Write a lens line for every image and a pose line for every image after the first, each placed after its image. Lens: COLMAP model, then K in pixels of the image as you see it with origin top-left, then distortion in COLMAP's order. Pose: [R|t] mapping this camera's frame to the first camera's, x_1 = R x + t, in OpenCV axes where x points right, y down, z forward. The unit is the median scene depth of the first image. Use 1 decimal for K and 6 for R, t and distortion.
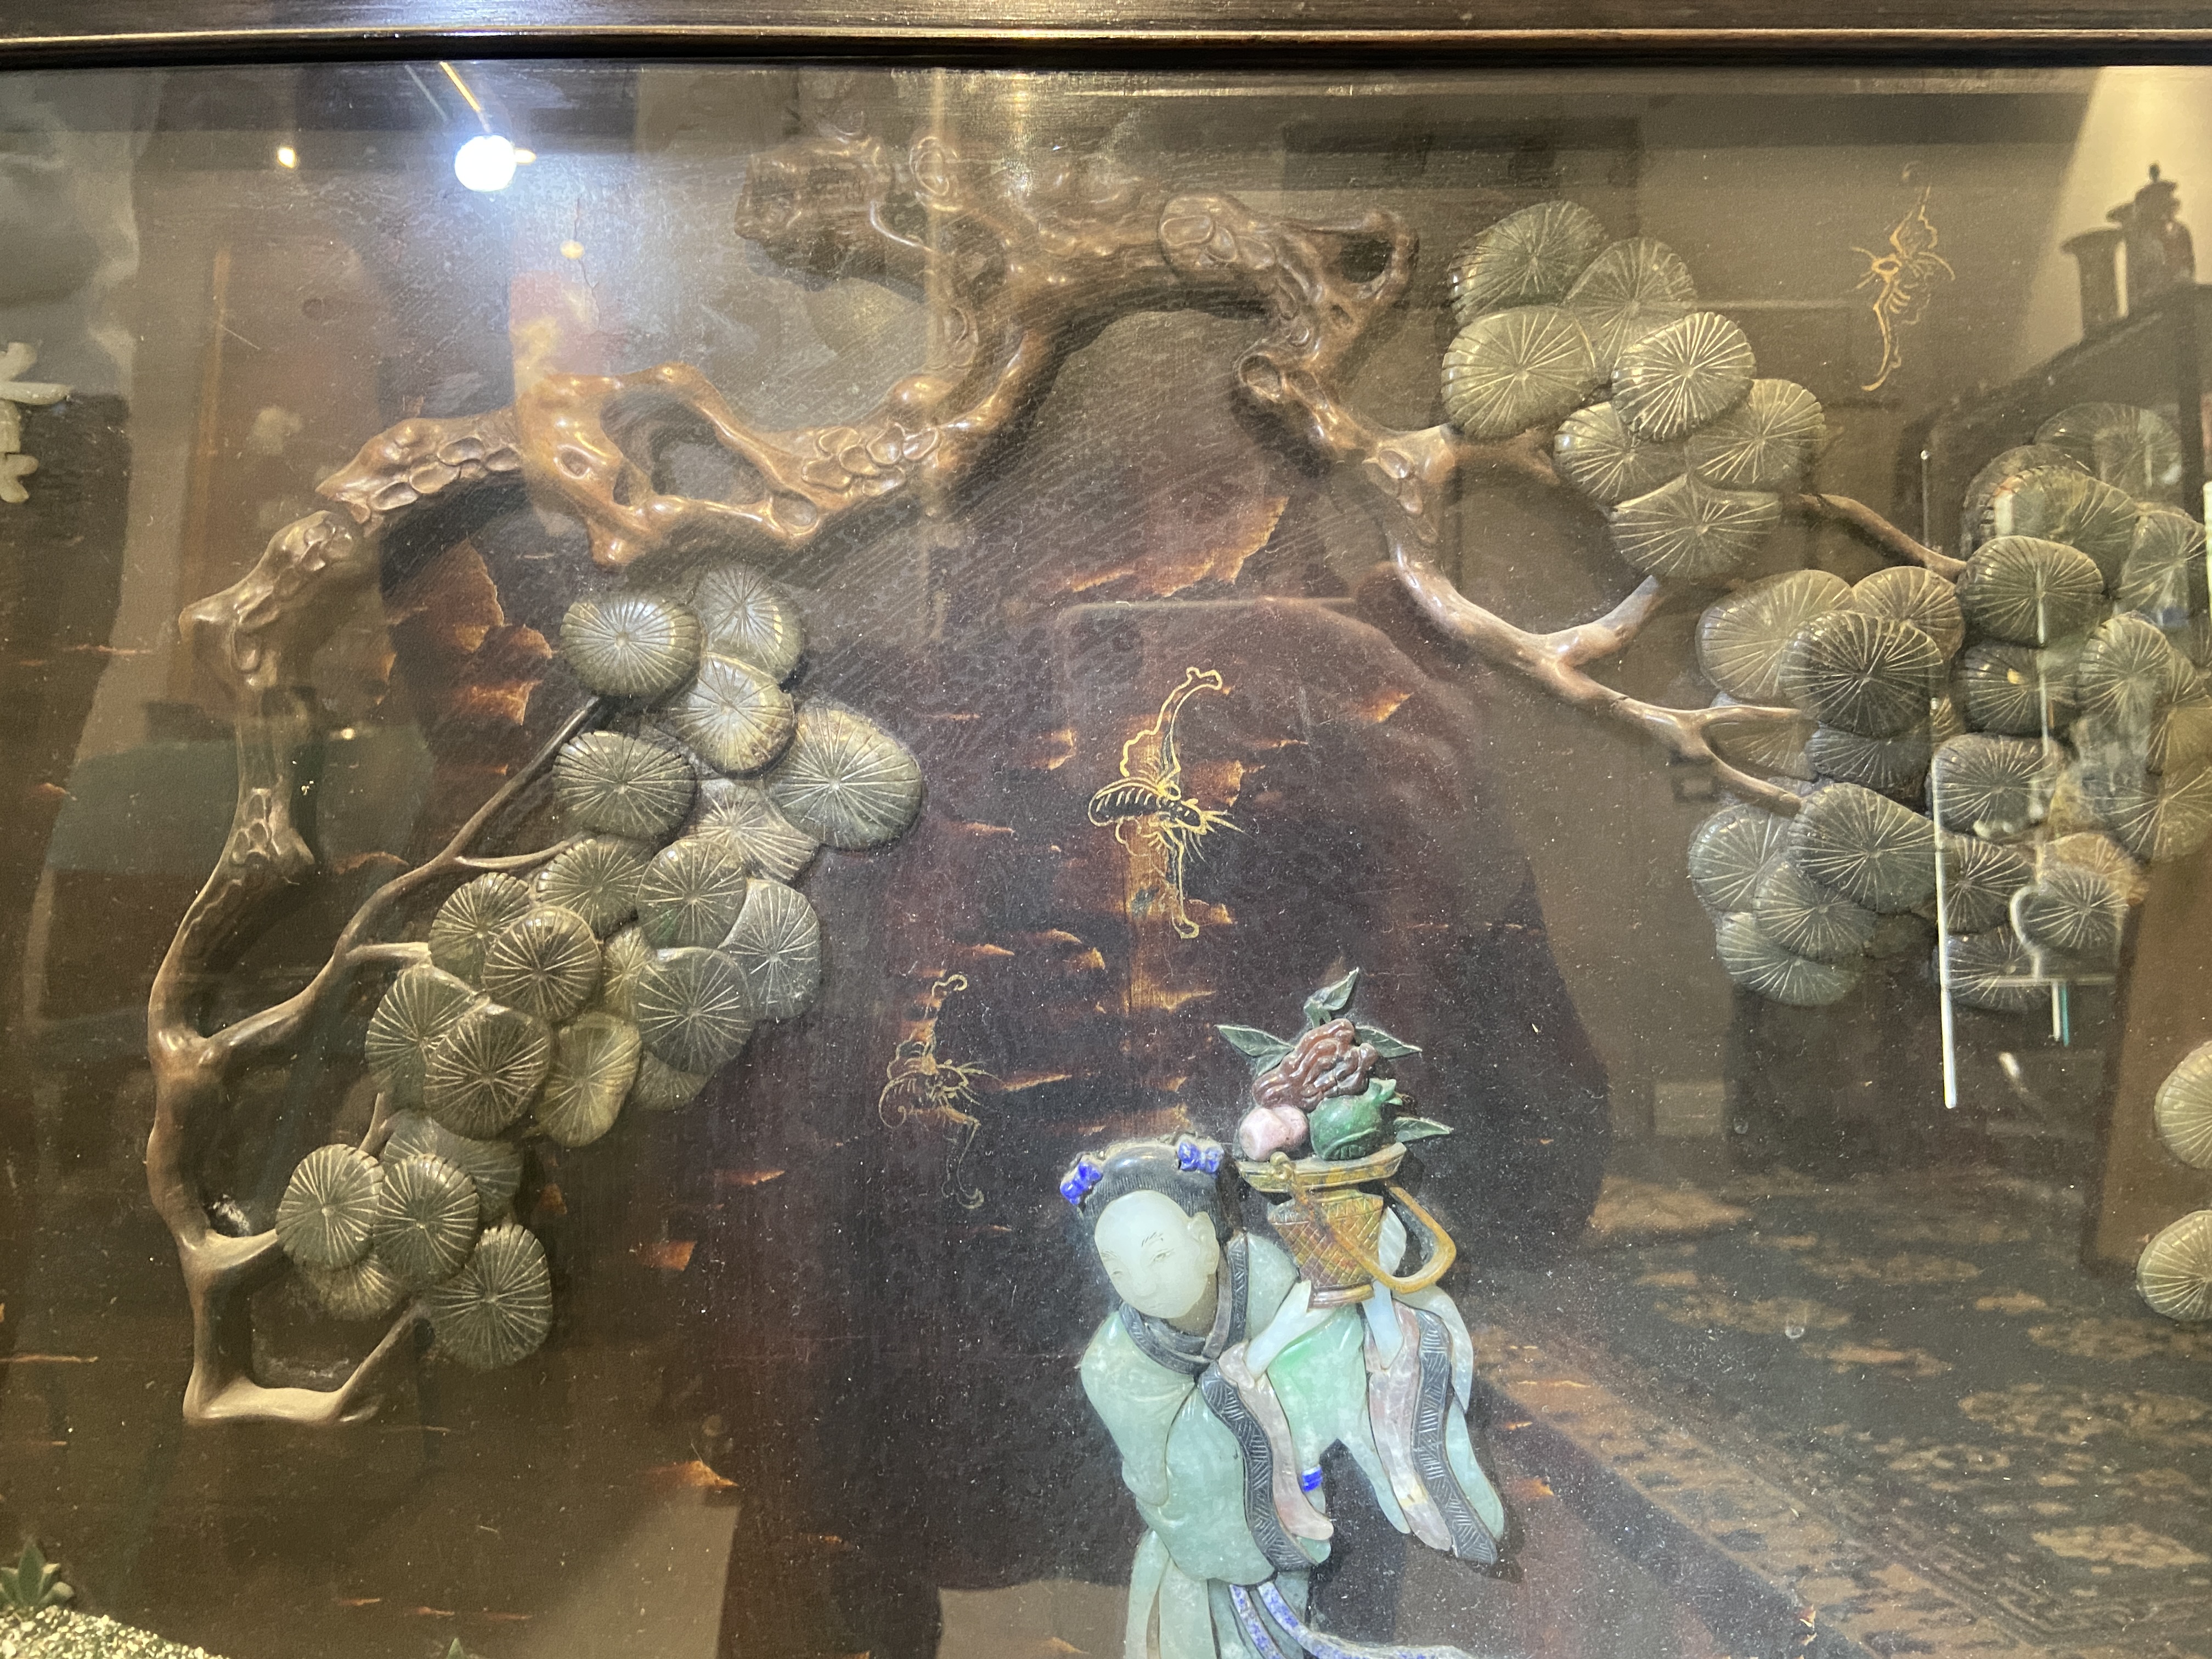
lens RADIAL K [[1684.3, 0, 1106.0], [0, 1684.3, 829.5], [0, 0, 1]] dist [0.133632, -0.183943]
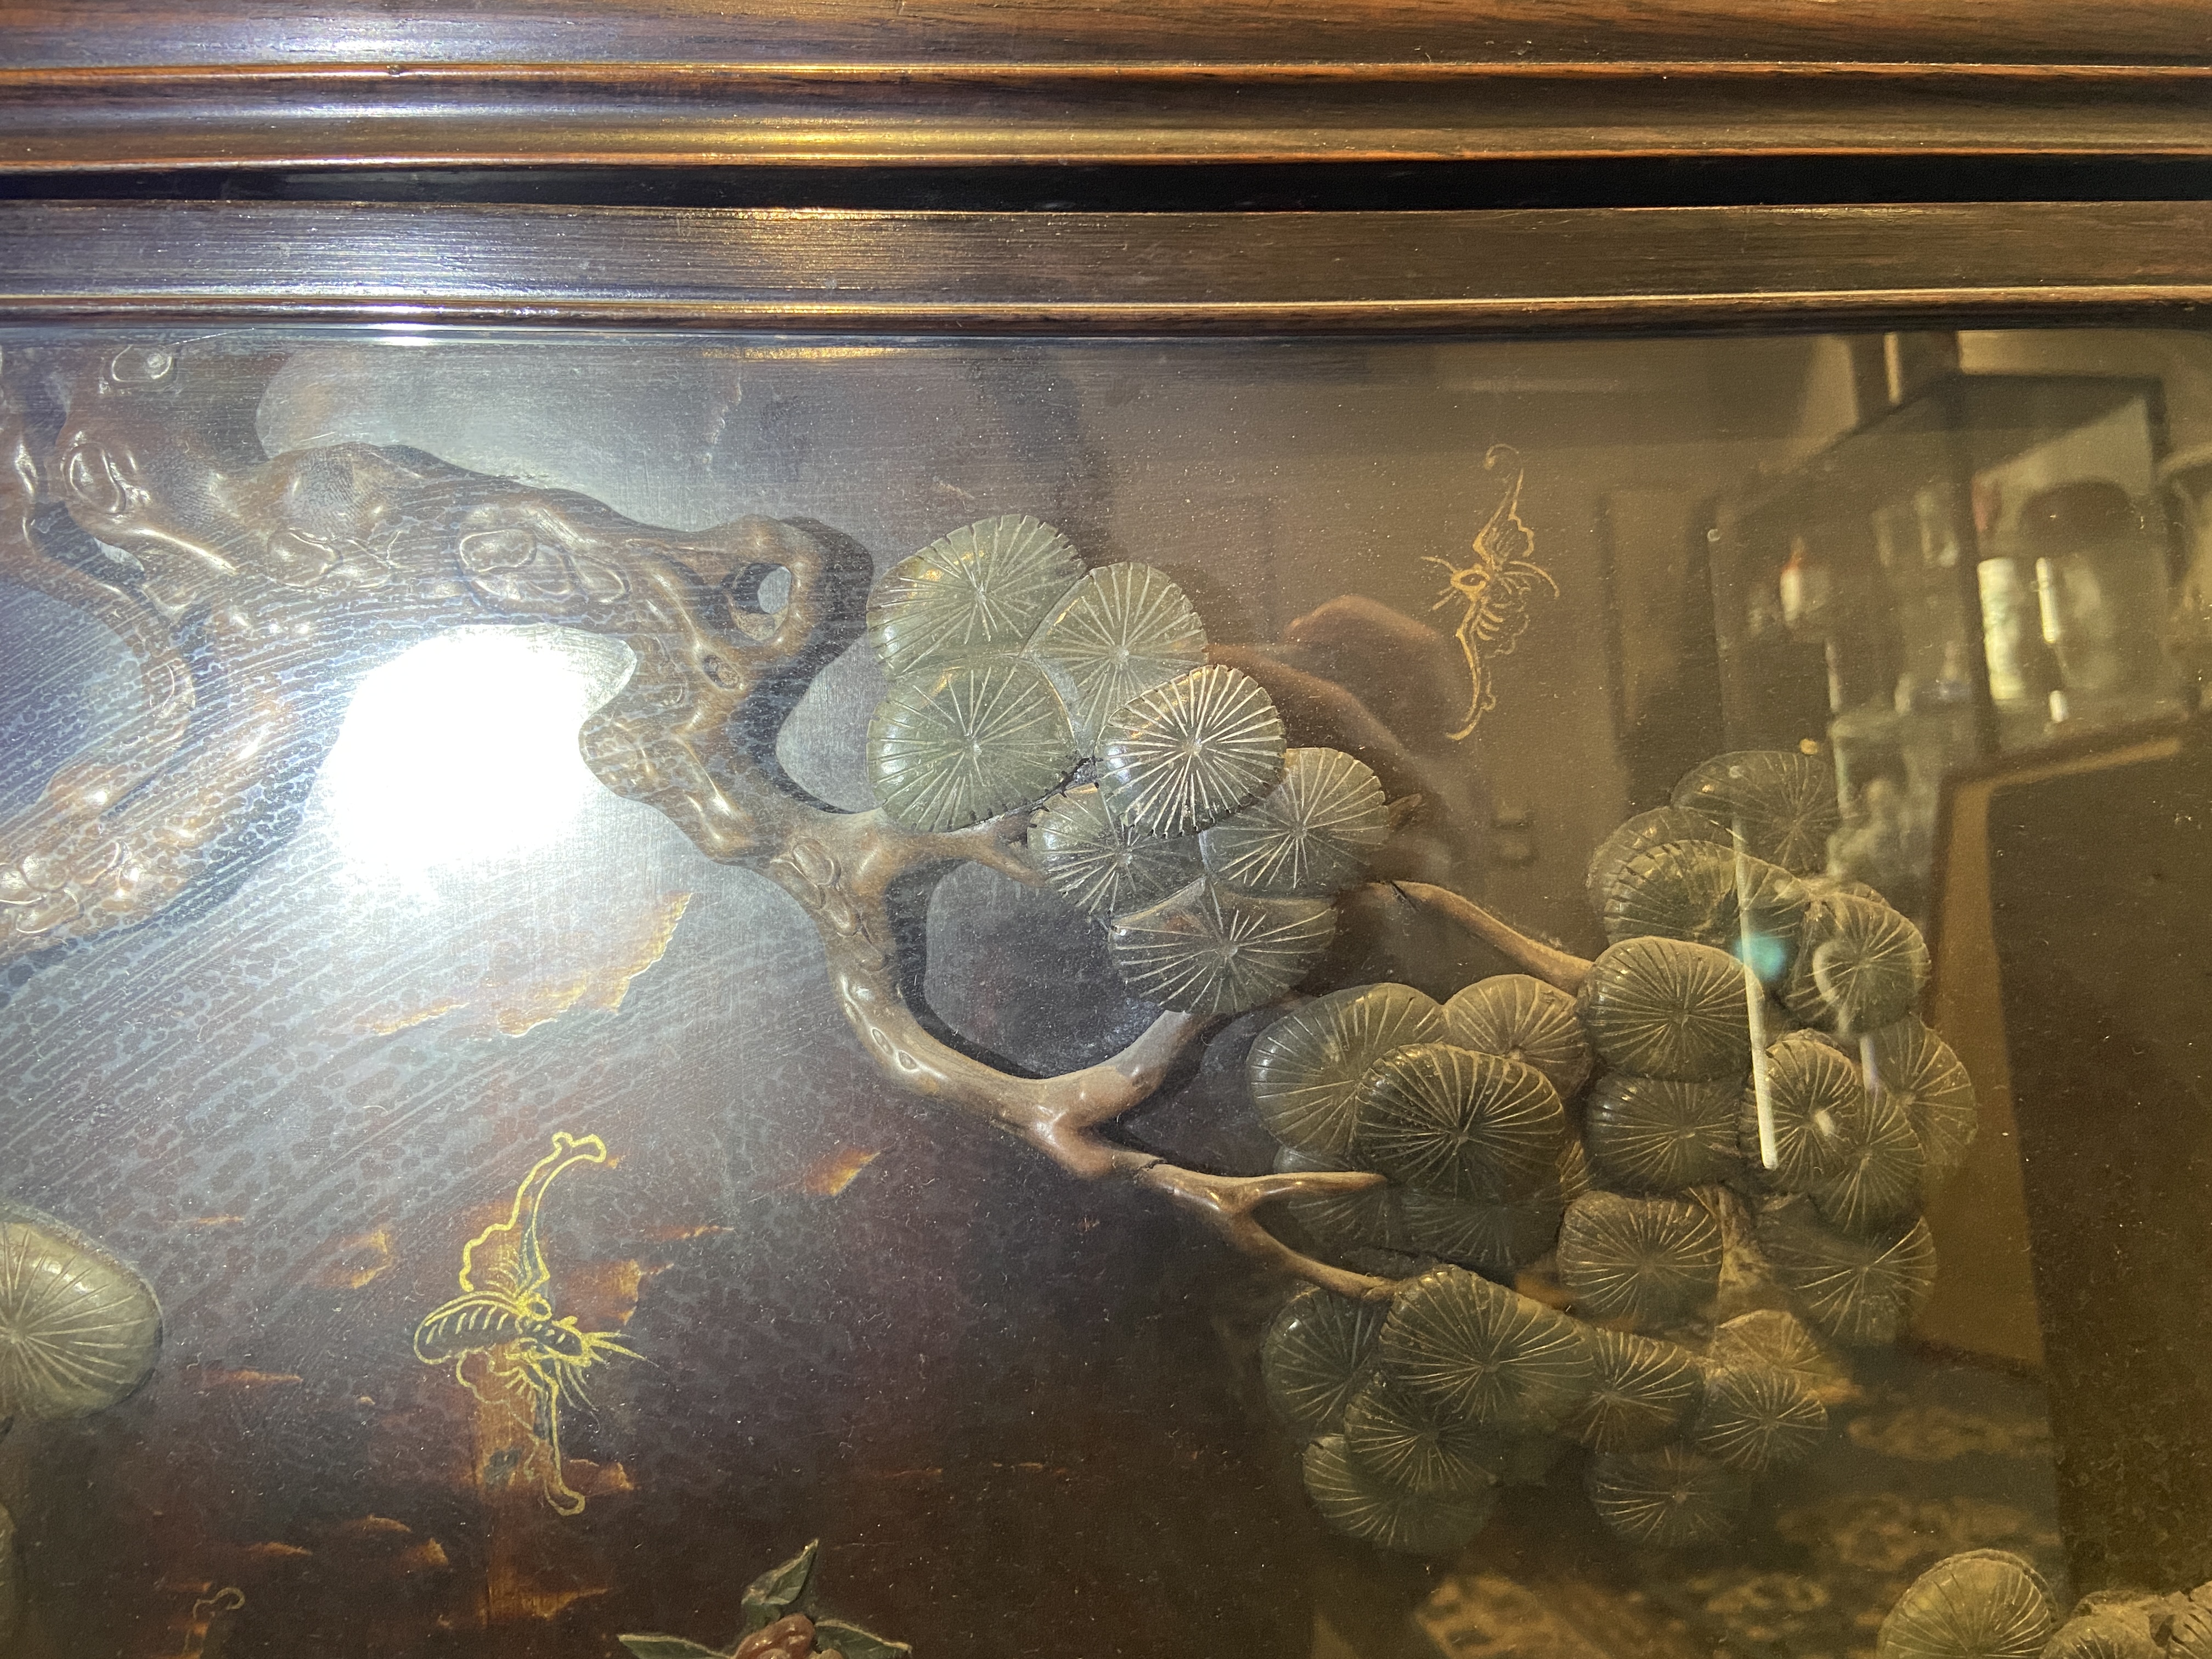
lens RADIAL K [[1679.8, 0, 1100.3], [0, 1679.8, 819.8], [0, 0, 1]] dist [0.130344, -0.188233]
pose [[0.996103, -0.026509, 0.084119, 0.218595], [0.029619, 0.998915, -0.035944, -0.193947], [-0.083075, 0.038296, 0.995807, 0.266596]]
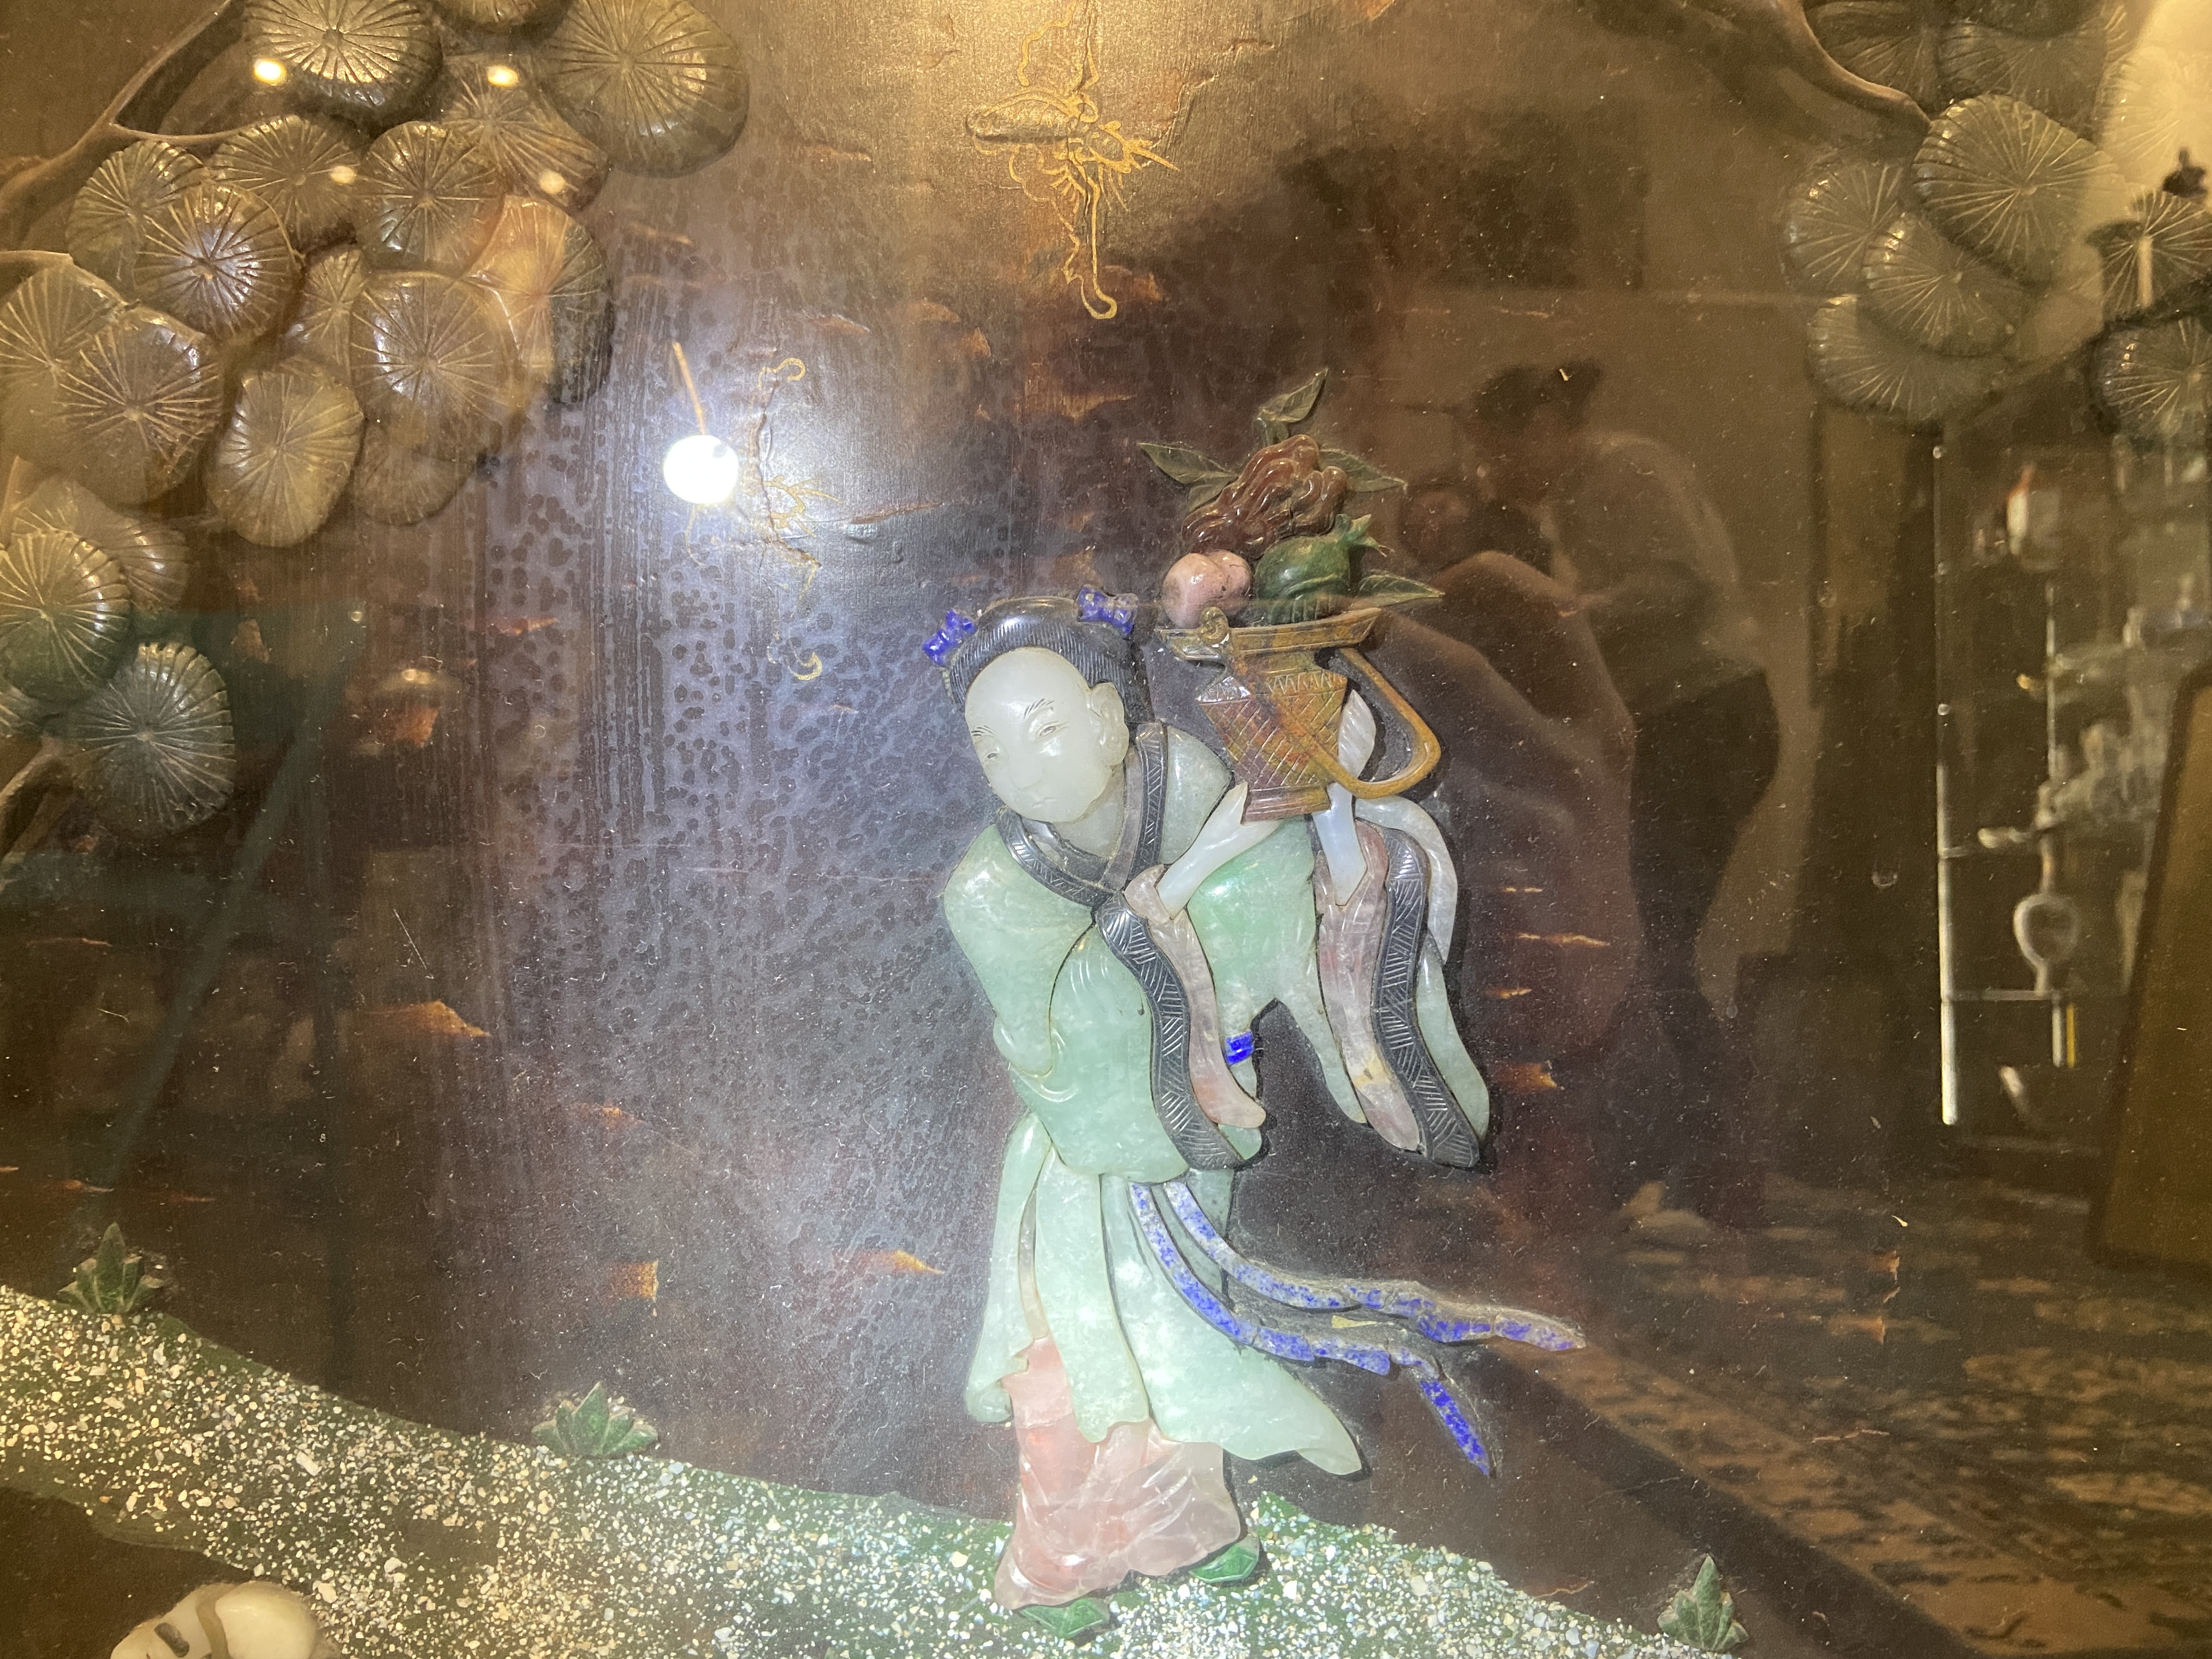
lens RADIAL K [[1706.1, 0, 1088.5], [0, 1706.1, 819.9], [0, 0, 1]] dist [0.125305, -0.183787]
pose [[0.999392, 0.034614, -0.004114, 0.054171], [-0.034630, 0.999393, -0.003883, 0.293513], [0.003977, 0.004024, 0.999984, 0.241739]]
